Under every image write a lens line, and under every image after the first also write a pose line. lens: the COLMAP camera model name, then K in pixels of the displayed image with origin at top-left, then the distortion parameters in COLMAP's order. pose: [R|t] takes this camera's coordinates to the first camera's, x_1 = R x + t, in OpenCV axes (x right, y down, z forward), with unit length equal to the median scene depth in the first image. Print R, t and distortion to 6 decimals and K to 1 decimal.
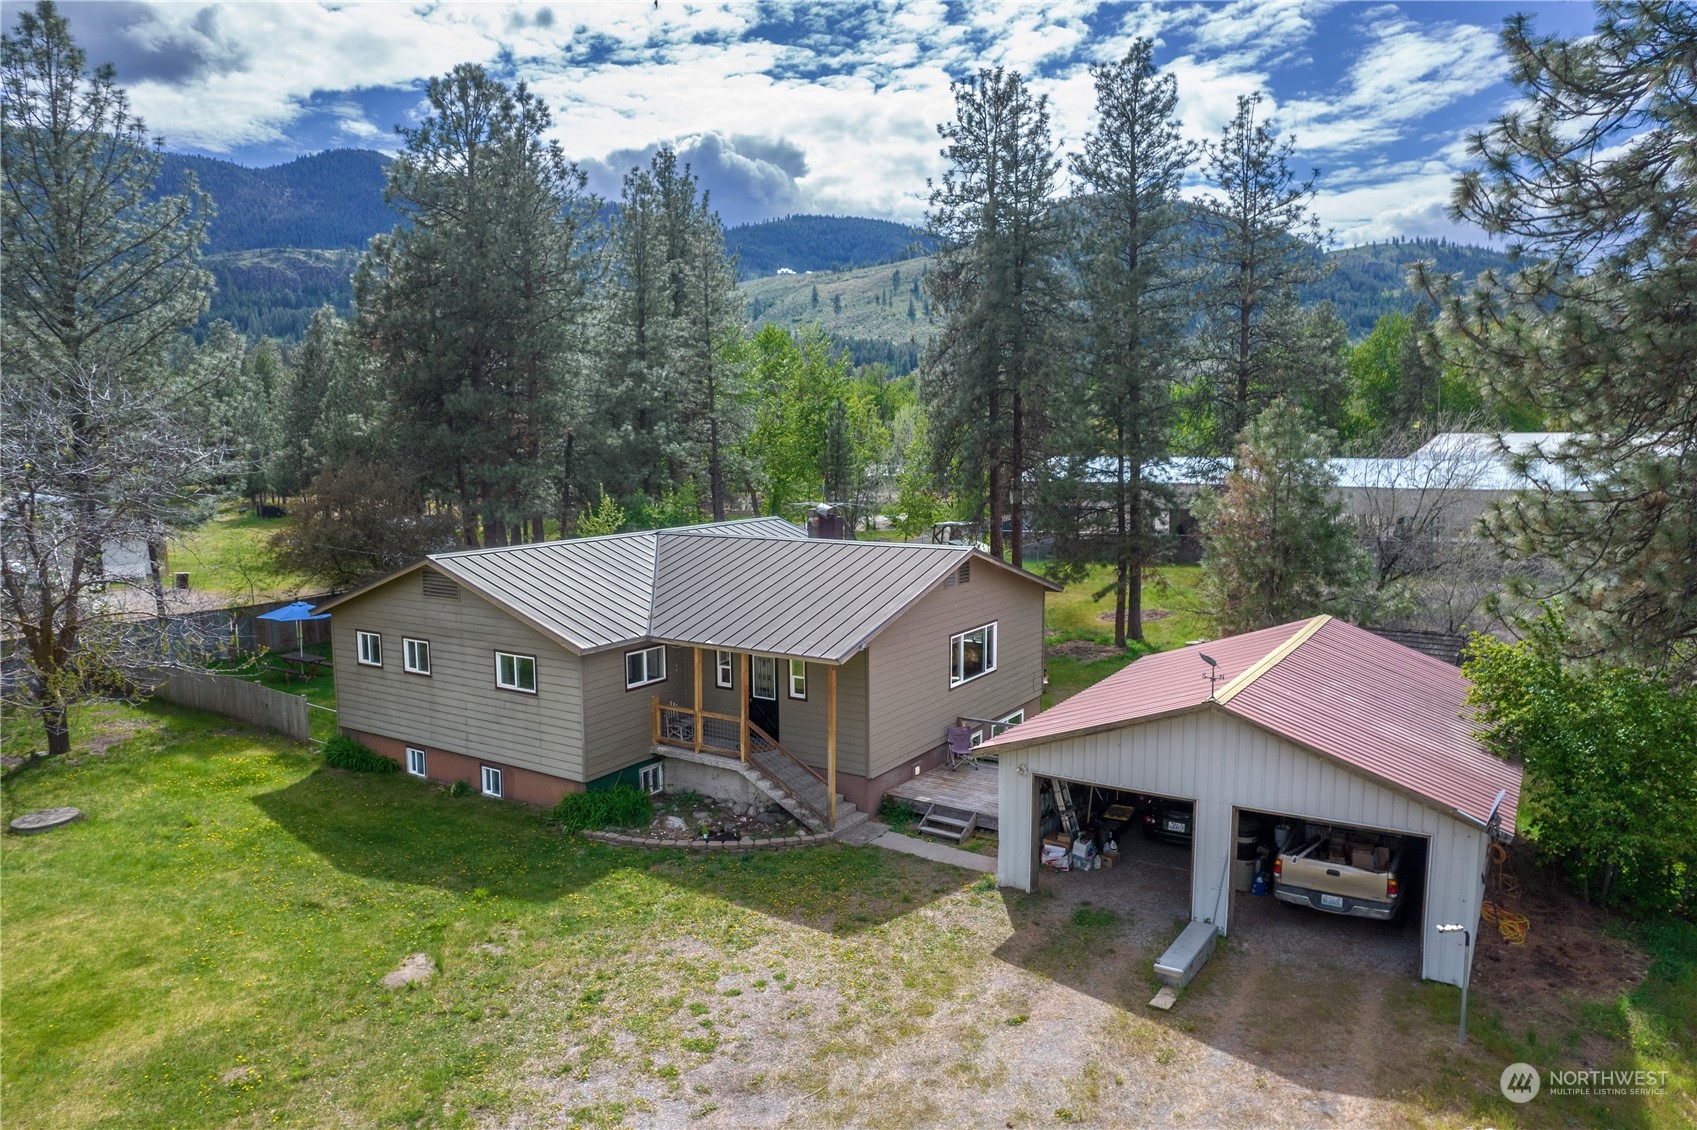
lens RADIAL K [[1087.8, 0, 807.8], [0, 1087.8, 571.8], [0, 0, 1]] dist [-0.070700, 0.054142]
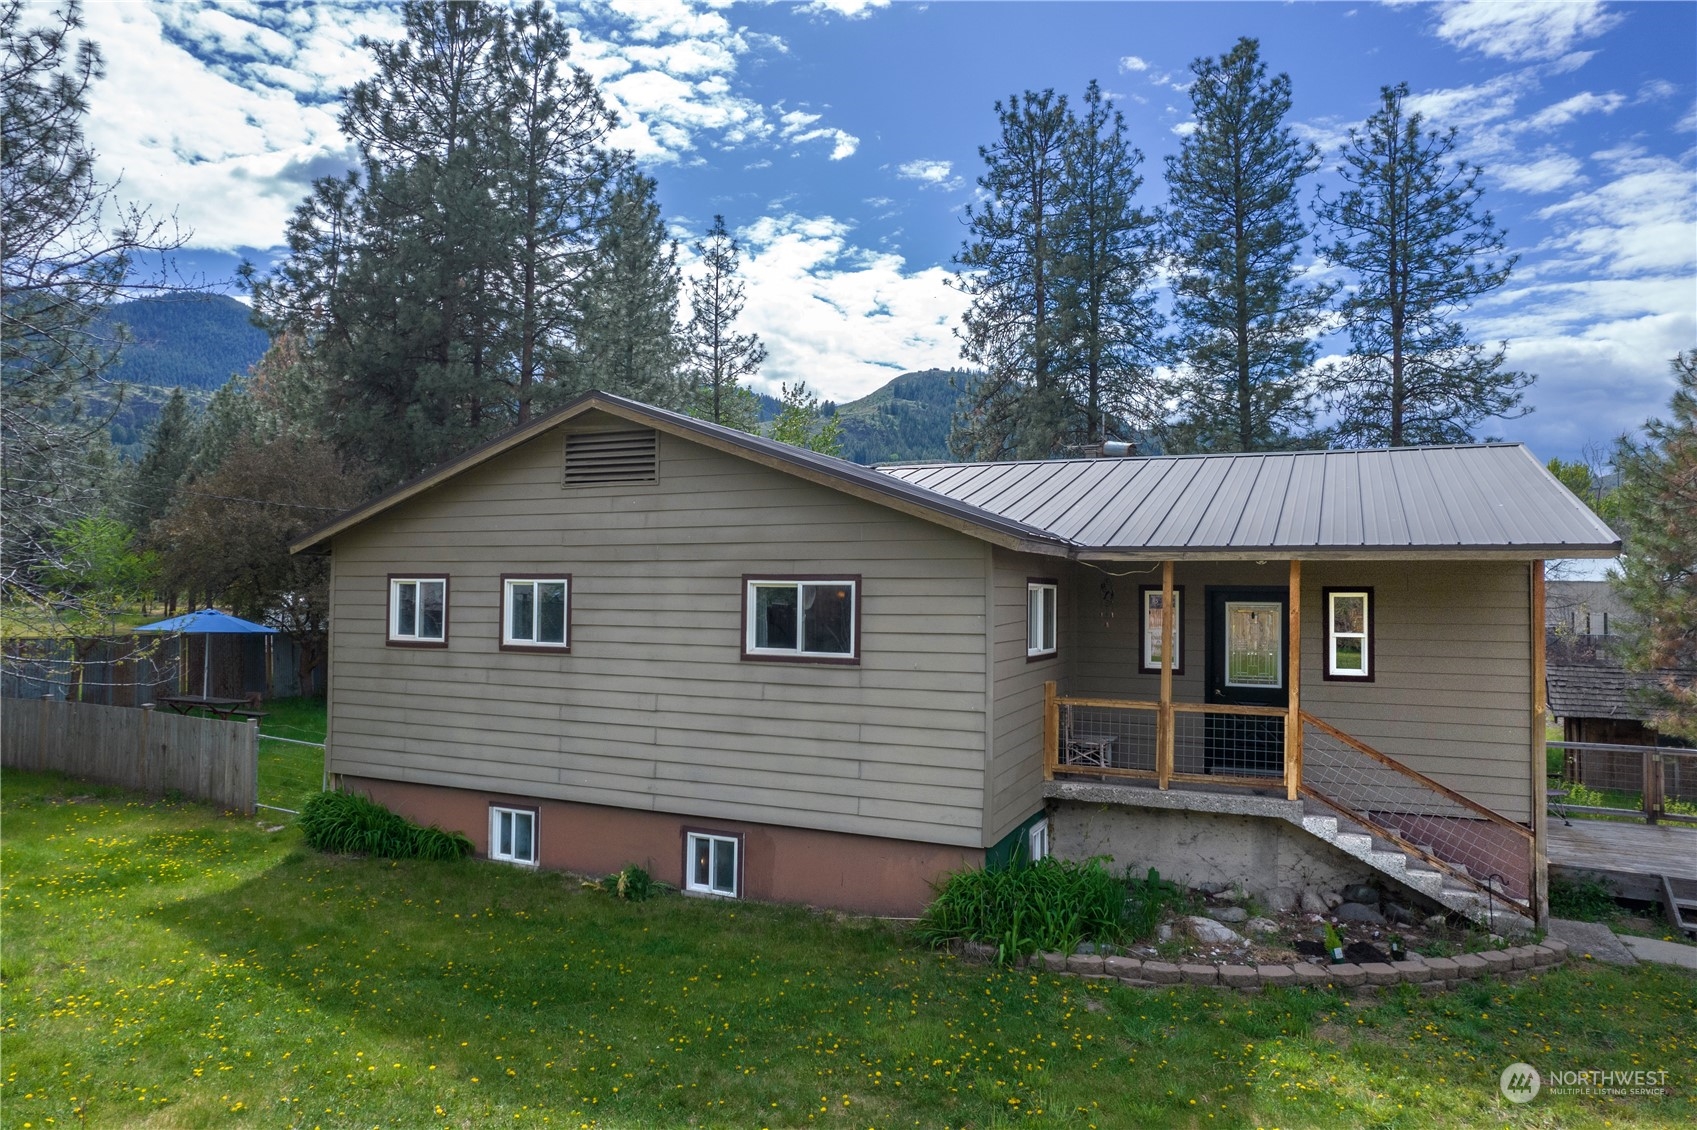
lens RADIAL K [[1087.8, 0, 824.5], [0, 1087.8, 552.4], [0, 0, 1]] dist [-0.070700, 0.054142]
pose [[0.989401, 0.026532, 0.142763, -0.313415], [-0.004254, 0.988039, -0.154145, 0.131438], [-0.145145, 0.151904, 0.977680, 0.508121]]
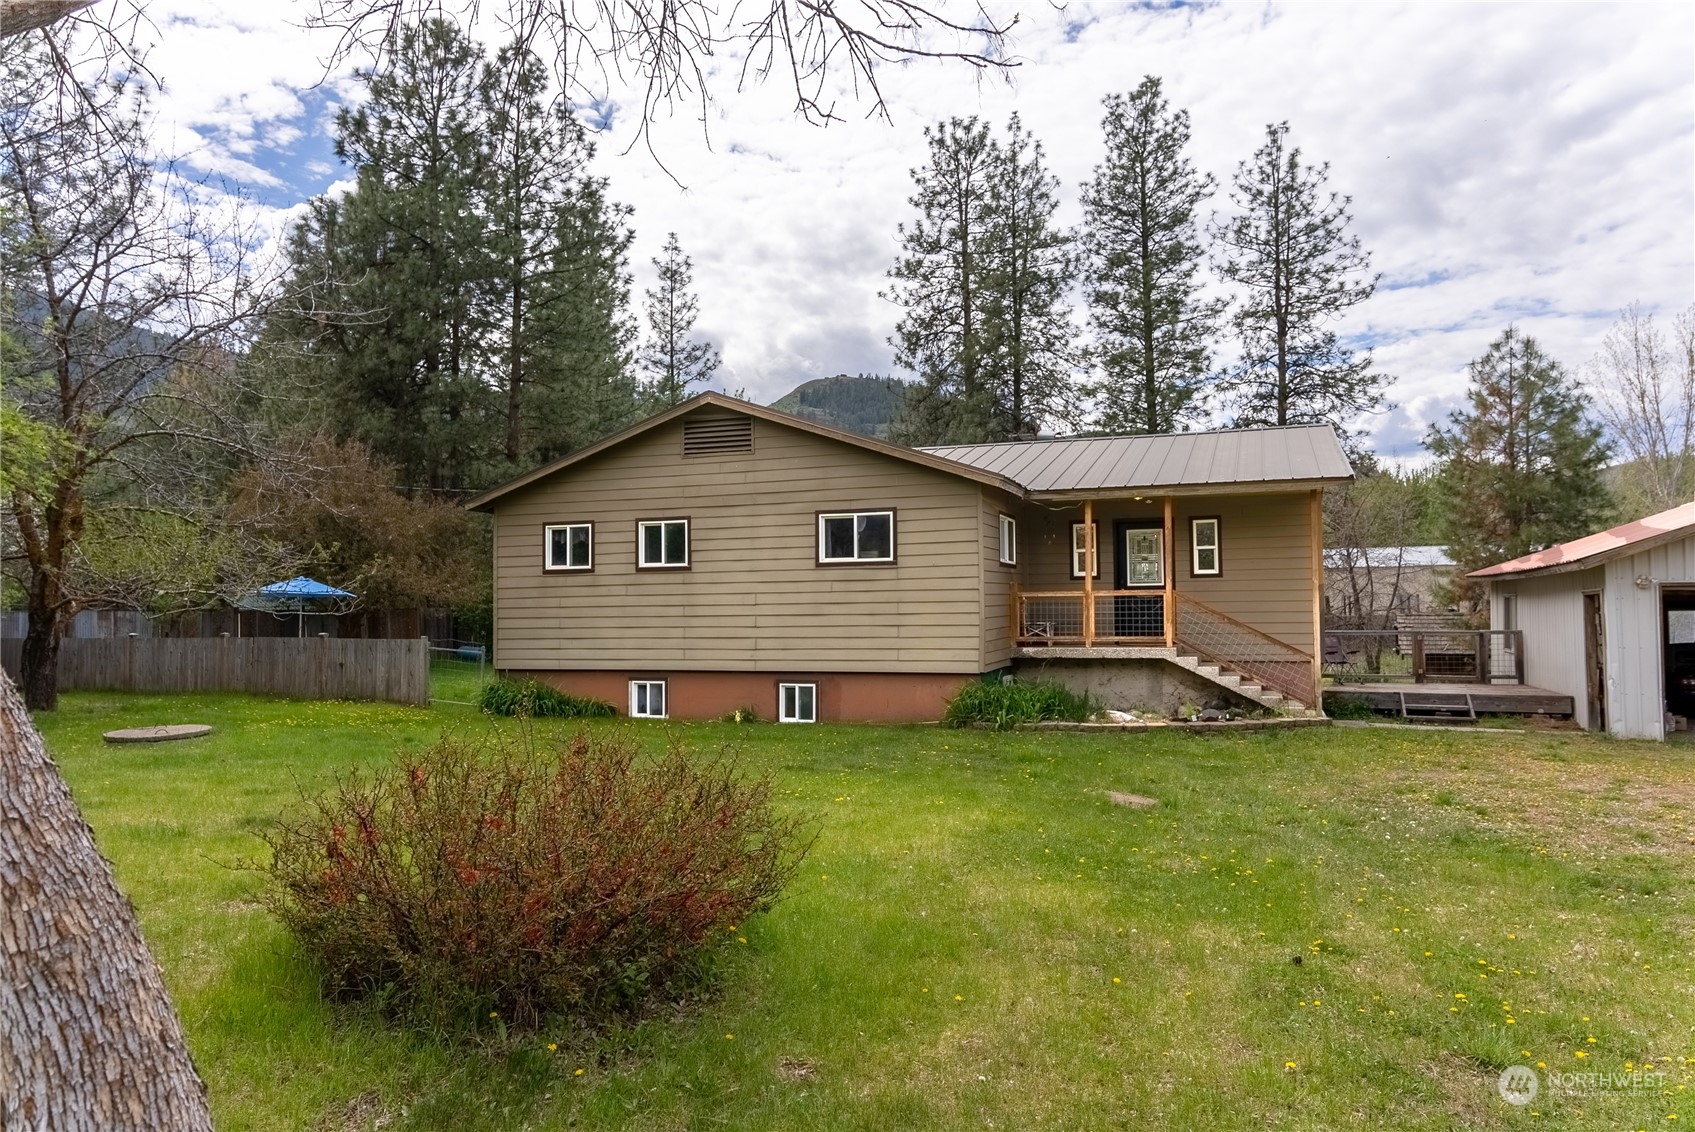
lens RADIAL K [[1131.6, 0, 828.5], [0, 1131.6, 557.4], [0, 0, 1]] dist [0.007344, -0.002487]
pose [[0.974070, 0.011728, 0.225942, -0.440254], [0.025471, 0.986622, -0.161021, 0.218718], [-0.224807, 0.162601, 0.960741, 0.260476]]
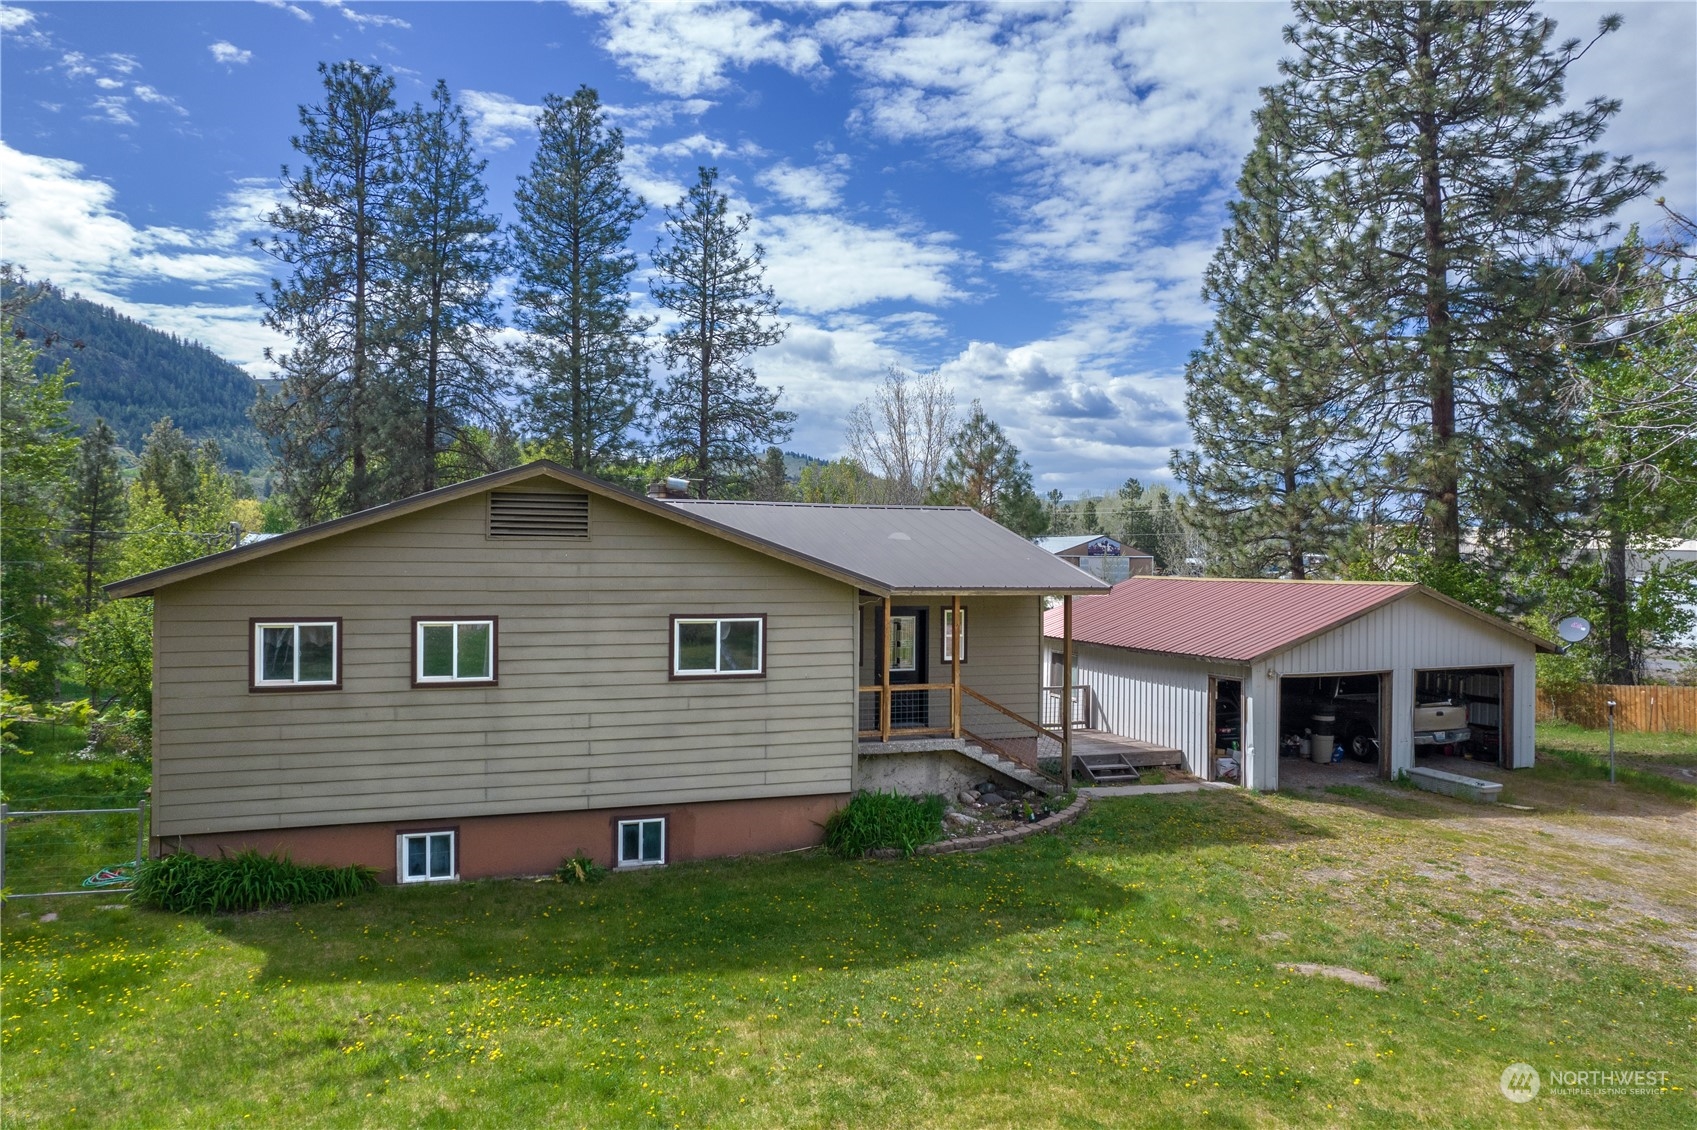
lens RADIAL K [[1087.8, 0, 838.1], [0, 1087.8, 556.8], [0, 0, 1]] dist [-0.070700, 0.054142]
pose [[0.604286, 0.019077, 0.796539, -0.703114], [0.080761, 0.993098, -0.085053, 0.096160], [-0.792664, 0.115726, 0.598575, 0.533329]]
